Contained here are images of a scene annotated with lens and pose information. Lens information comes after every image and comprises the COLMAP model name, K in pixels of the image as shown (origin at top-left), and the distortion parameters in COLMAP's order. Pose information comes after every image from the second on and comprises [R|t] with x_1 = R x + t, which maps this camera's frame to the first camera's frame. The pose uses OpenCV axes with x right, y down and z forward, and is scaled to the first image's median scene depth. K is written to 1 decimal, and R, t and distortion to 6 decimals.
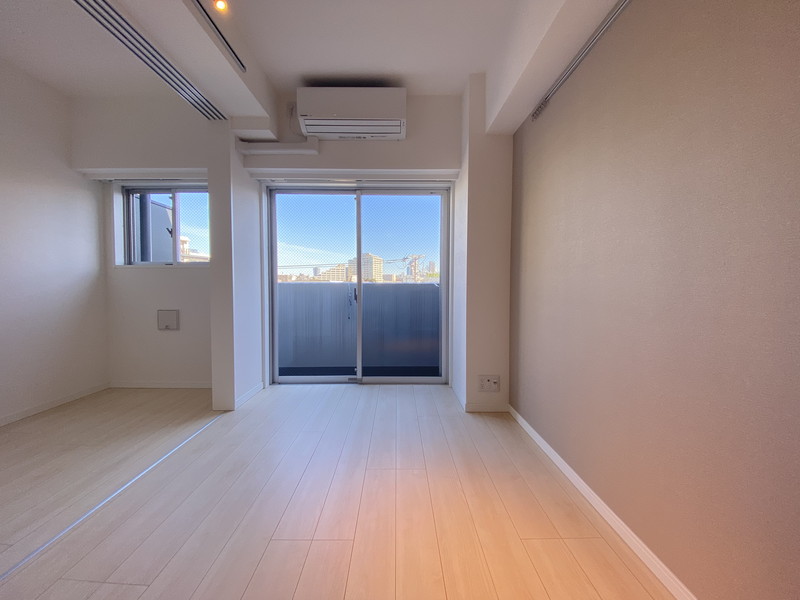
lens RADIAL K [[319.6, 0, 398.5], [0, 319.6, 301.7], [0, 0, 1]] dist [-0.009710, -0.008813]
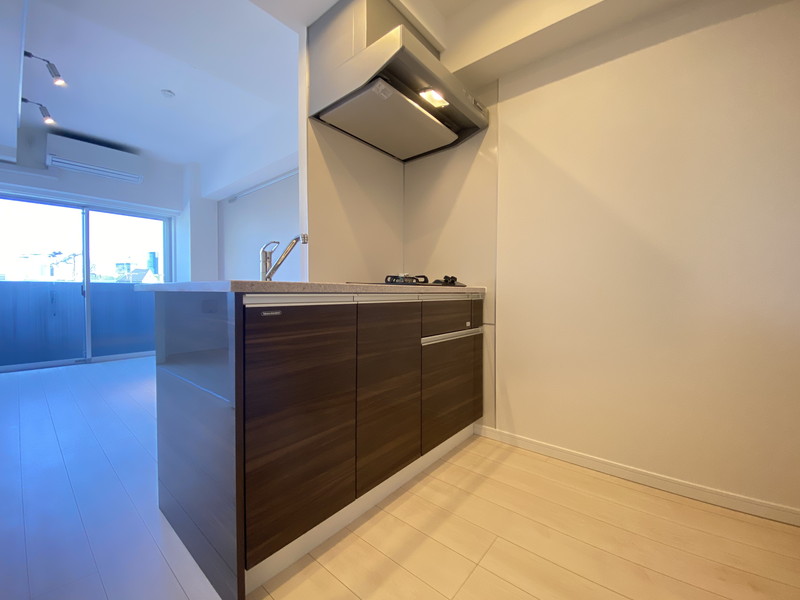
lens RADIAL K [[319.6, 0, 399.1], [0, 319.6, 298.5], [0, 0, 1]] dist [-0.009710, -0.008813]
pose [[0.635573, -0.015013, 0.771895, -0.290080], [0.036866, 0.999261, -0.010920, 0.065345], [-0.771160, 0.035397, 0.635656, -0.696524]]
